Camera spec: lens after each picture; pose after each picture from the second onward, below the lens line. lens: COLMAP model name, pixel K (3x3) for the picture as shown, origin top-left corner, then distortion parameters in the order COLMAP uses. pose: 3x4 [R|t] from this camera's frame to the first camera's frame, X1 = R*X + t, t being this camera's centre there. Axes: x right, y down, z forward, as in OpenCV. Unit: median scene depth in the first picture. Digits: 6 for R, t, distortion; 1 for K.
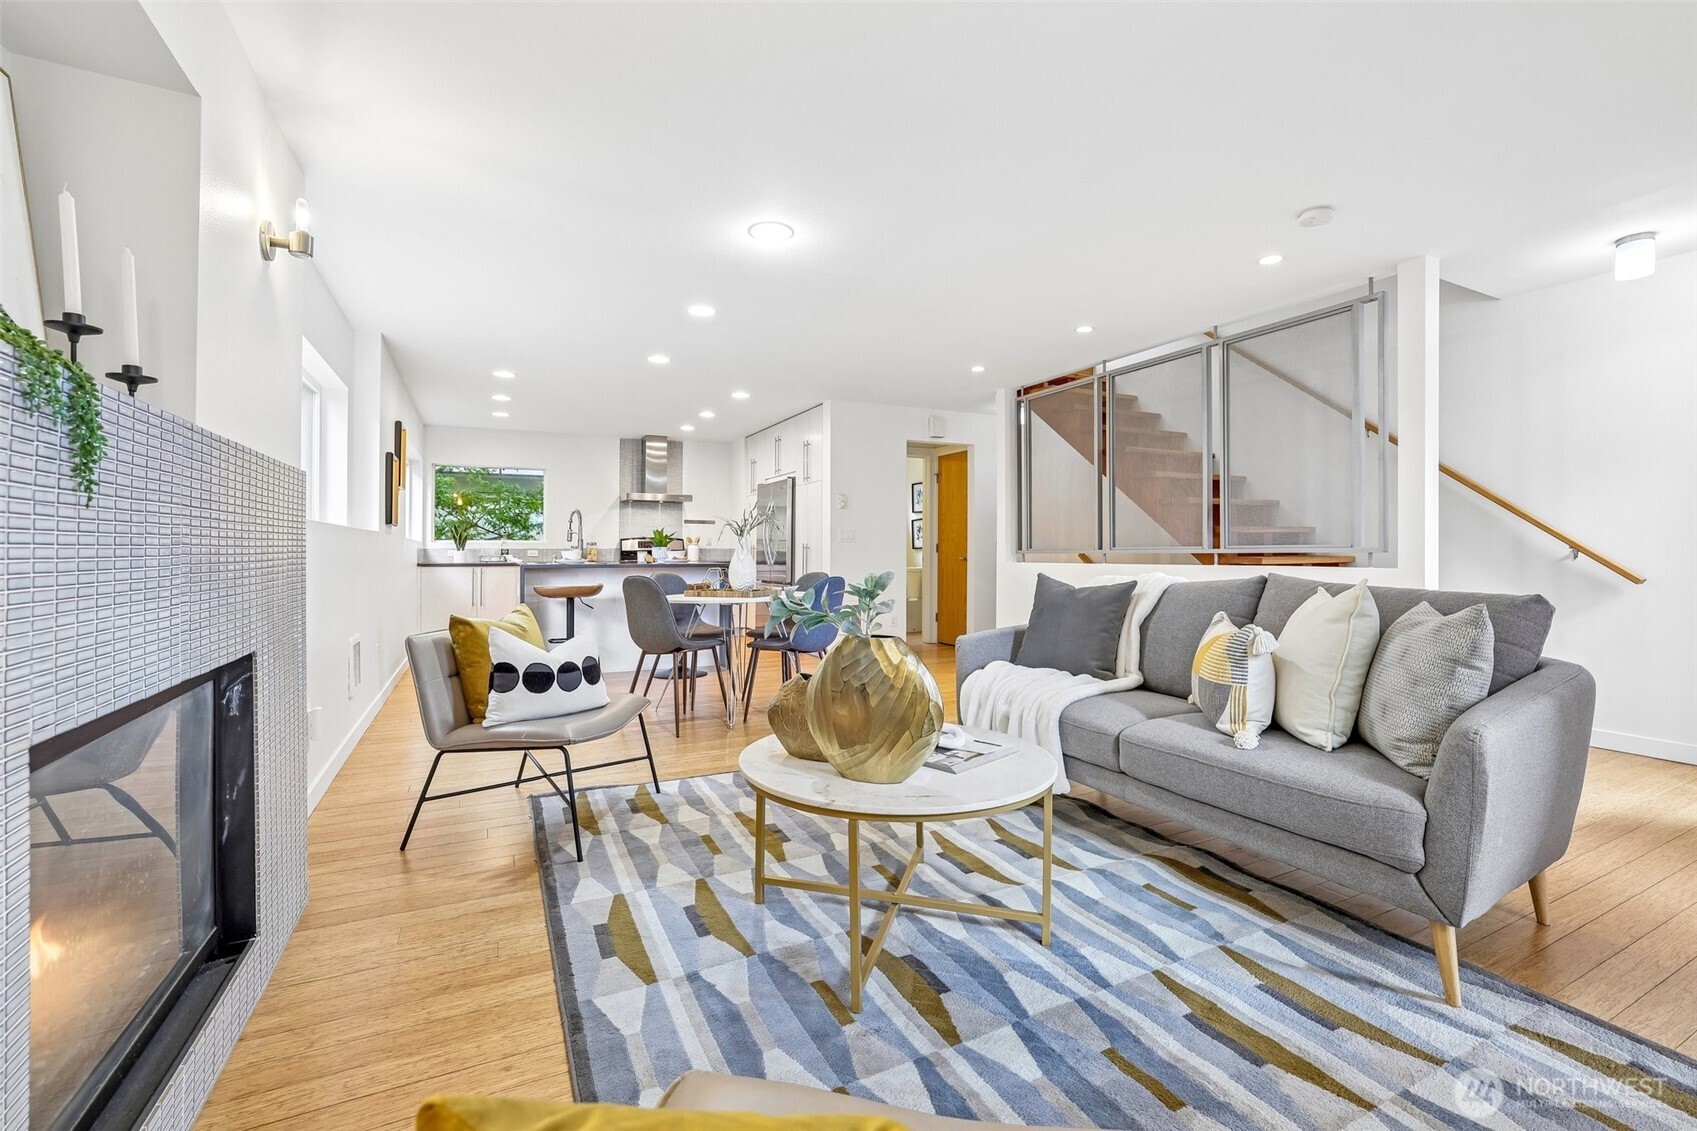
lens RADIAL K [[736.4, 0, 837.3], [0, 736.4, 552.4], [0, 0, 1]] dist [-0.036227, 0.013404]
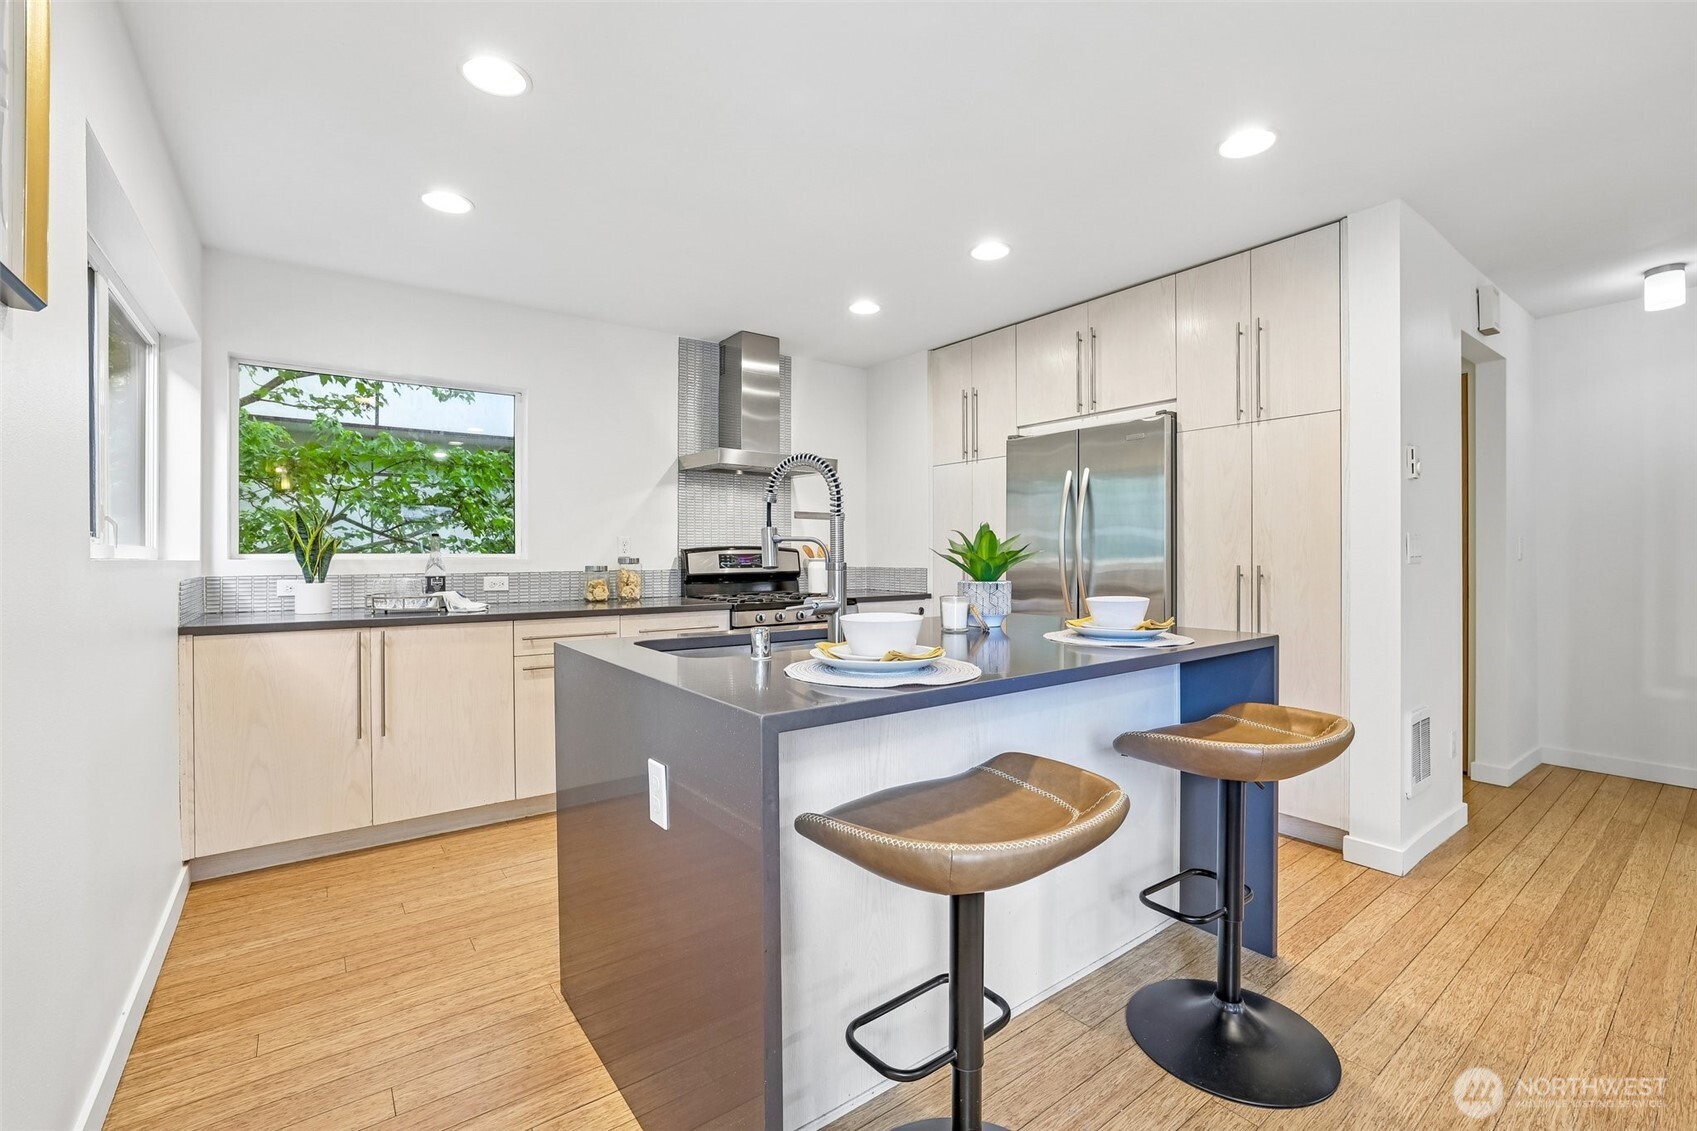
lens RADIAL K [[736.4, 0, 843.5], [0, 736.4, 563.5], [0, 0, 1]] dist [-0.036227, 0.013404]
pose [[0.982196, -0.001169, 0.187857, -0.304435], [-0.001791, 0.999877, 0.015587, -0.018114], [-0.187852, -0.015645, 0.982073, 0.554674]]
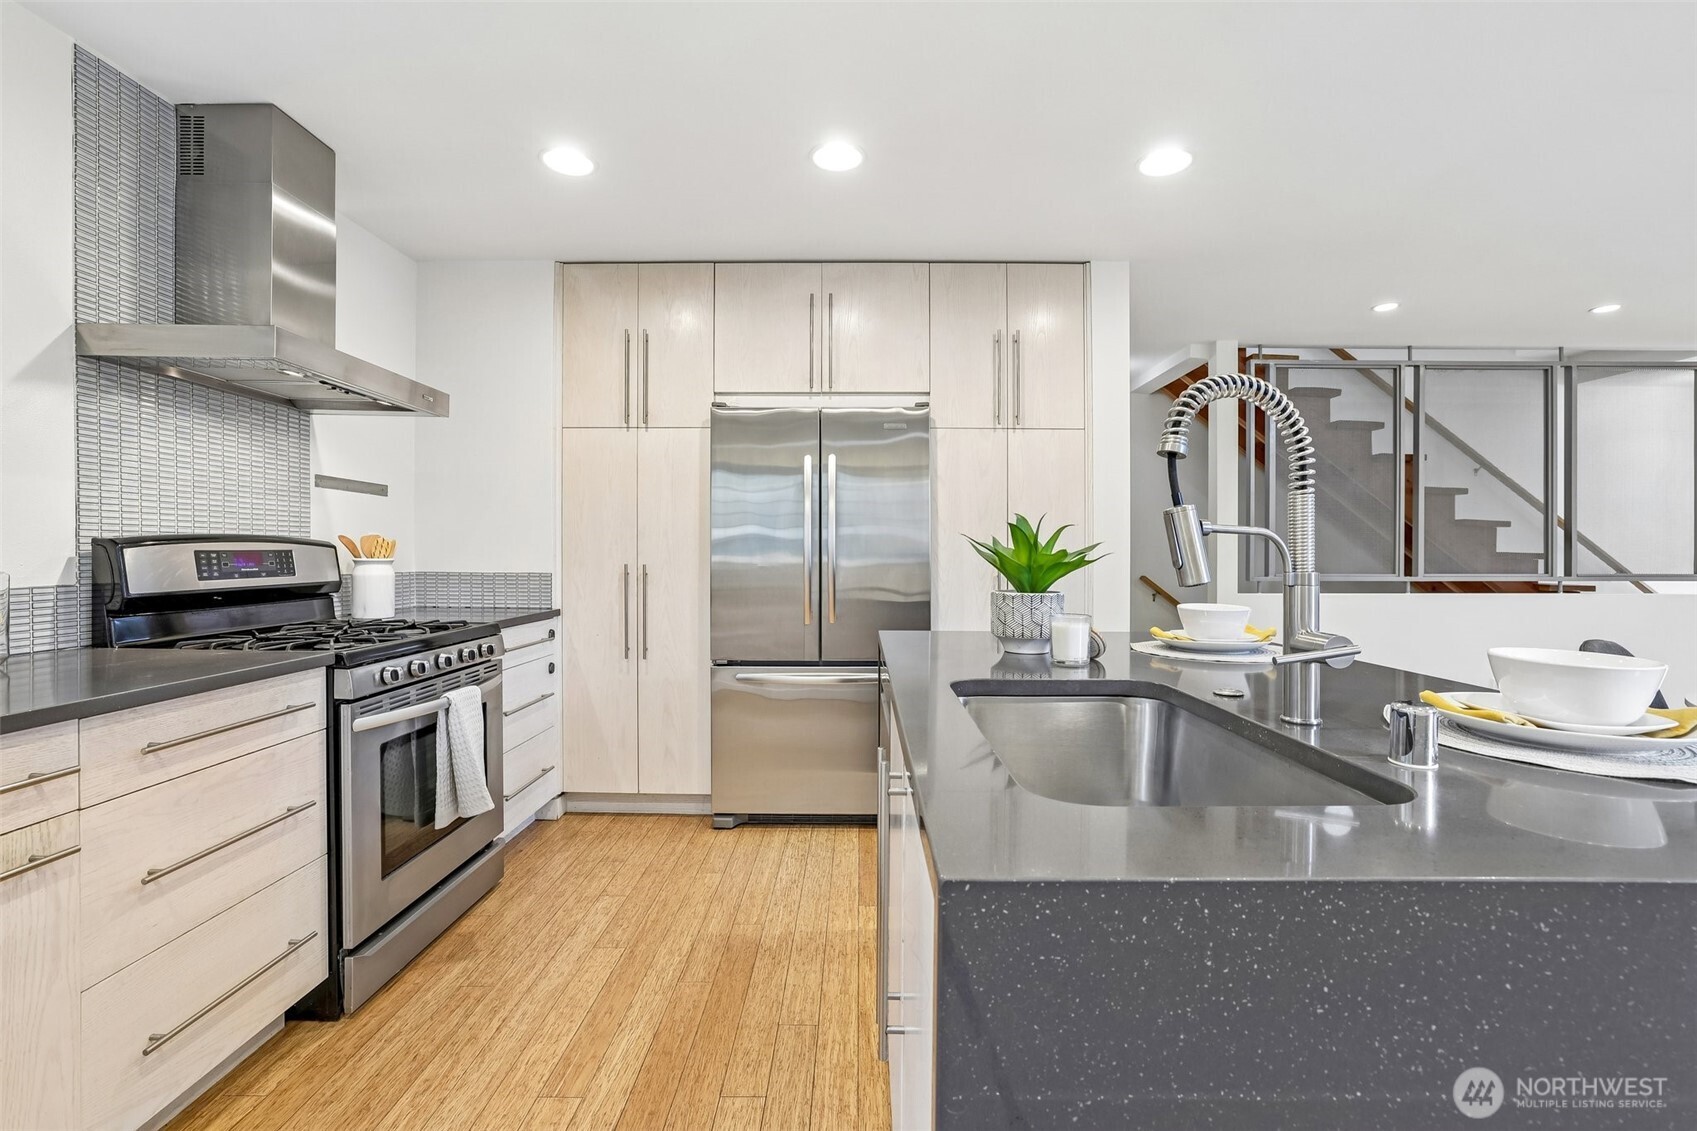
lens RADIAL K [[736.4, 0, 821.0], [0, 736.4, 555.0], [0, 0, 1]] dist [-0.036227, 0.013404]
pose [[0.434762, 0.004093, 0.900536, -0.419263], [-0.007968, 0.999968, -0.000699, -0.016328], [-0.900510, -0.006872, 0.434780, 0.786797]]
